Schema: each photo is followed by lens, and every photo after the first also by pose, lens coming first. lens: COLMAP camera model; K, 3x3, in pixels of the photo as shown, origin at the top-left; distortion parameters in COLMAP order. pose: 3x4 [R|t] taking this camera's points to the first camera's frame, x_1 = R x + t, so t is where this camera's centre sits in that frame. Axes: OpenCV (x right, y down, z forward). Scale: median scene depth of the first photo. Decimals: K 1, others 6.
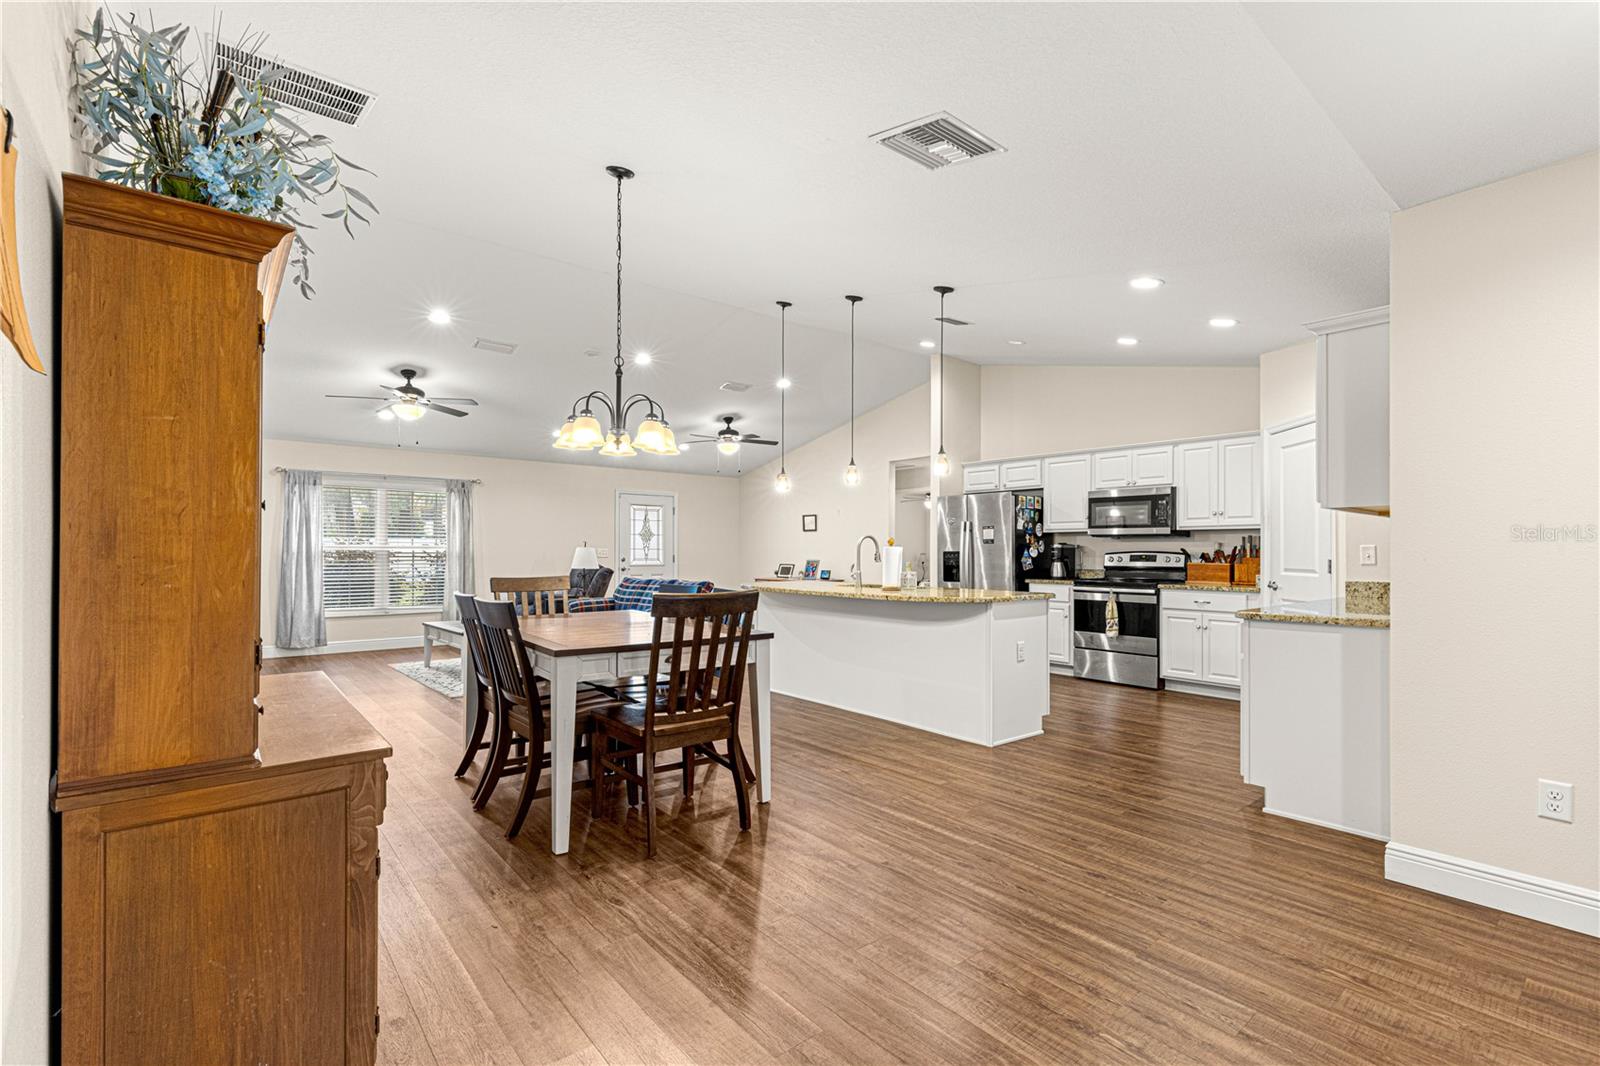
lens RADIAL K [[717.7, 0, 803.7], [0, 717.7, 542.8], [0, 0, 1]] dist [0.010712, -0.003550]
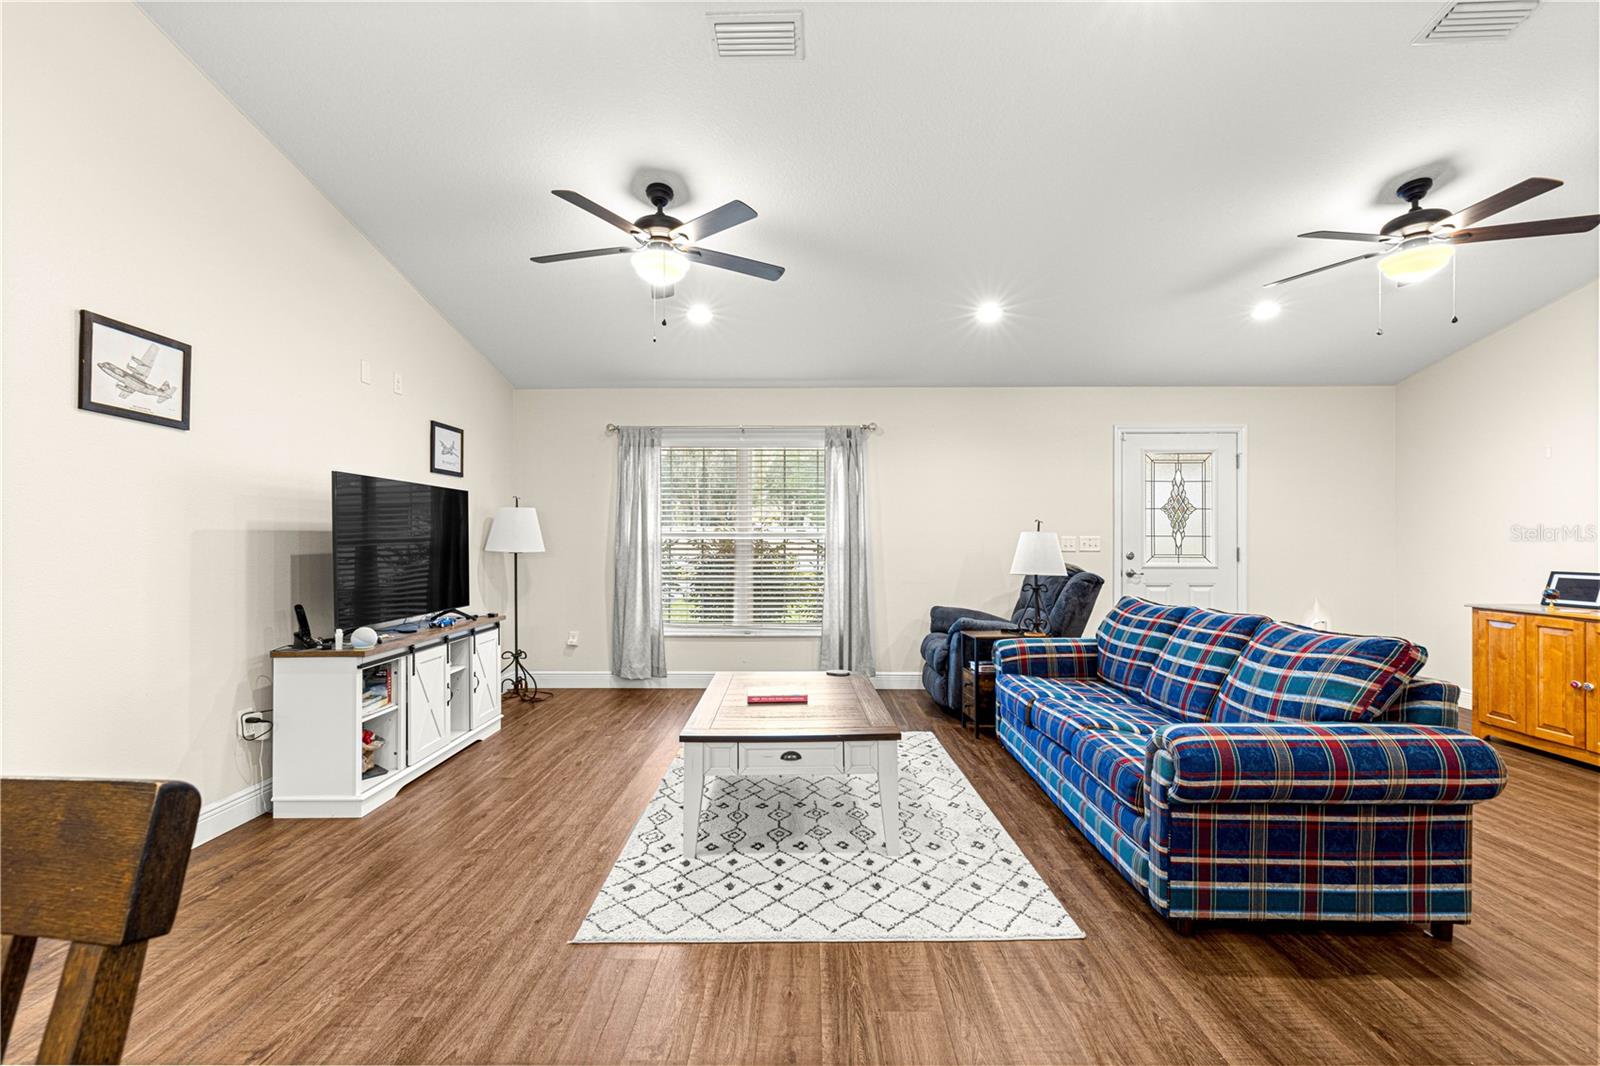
lens RADIAL K [[717.7, 0, 800.9], [0, 717.7, 540.0], [0, 0, 1]] dist [0.010712, -0.003550]
pose [[0.760659, -0.003456, -0.649143, -0.116711], [0.008950, 0.999947, 0.005164, 0.008584], [0.649091, -0.009738, 0.760649, 0.560487]]
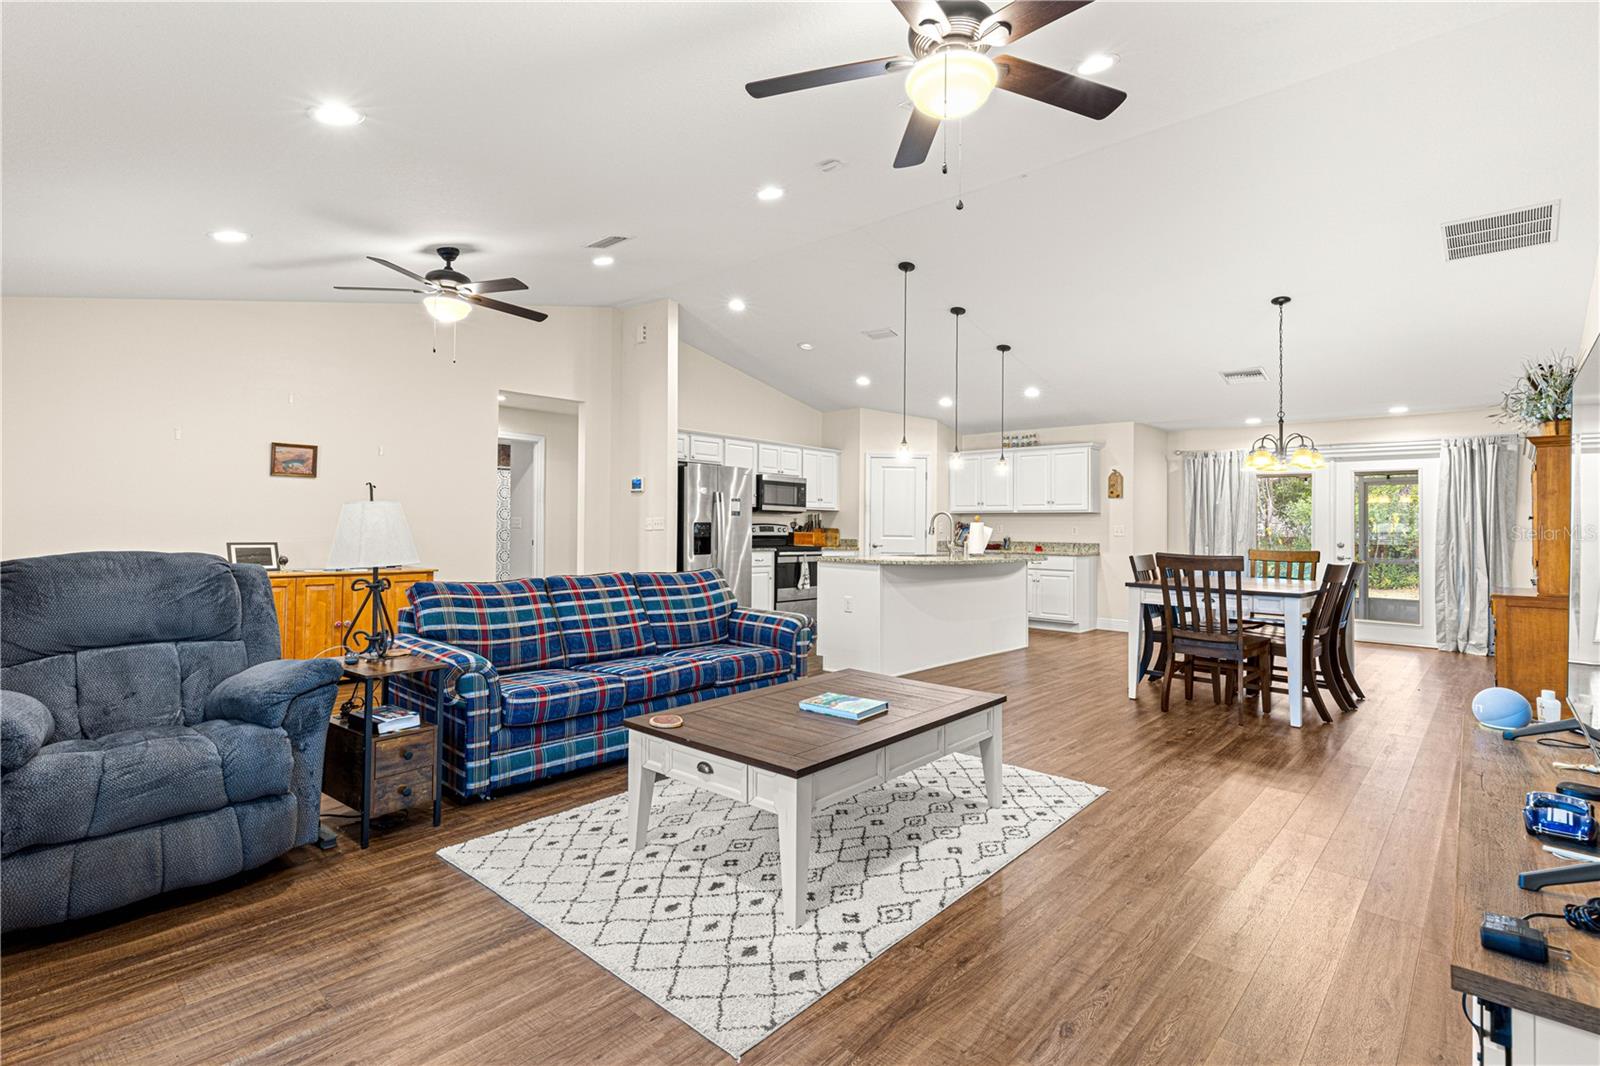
lens RADIAL K [[756.4, 0, 780.5], [0, 756.4, 506.3], [0, 0, 1]] dist [0.004065, -0.000684]
pose [[-0.113124, 0.024257, 0.993285, -0.729085], [-0.025212, 0.999310, -0.027276, 0.014026], [-0.993261, -0.028128, -0.112435, 0.923598]]
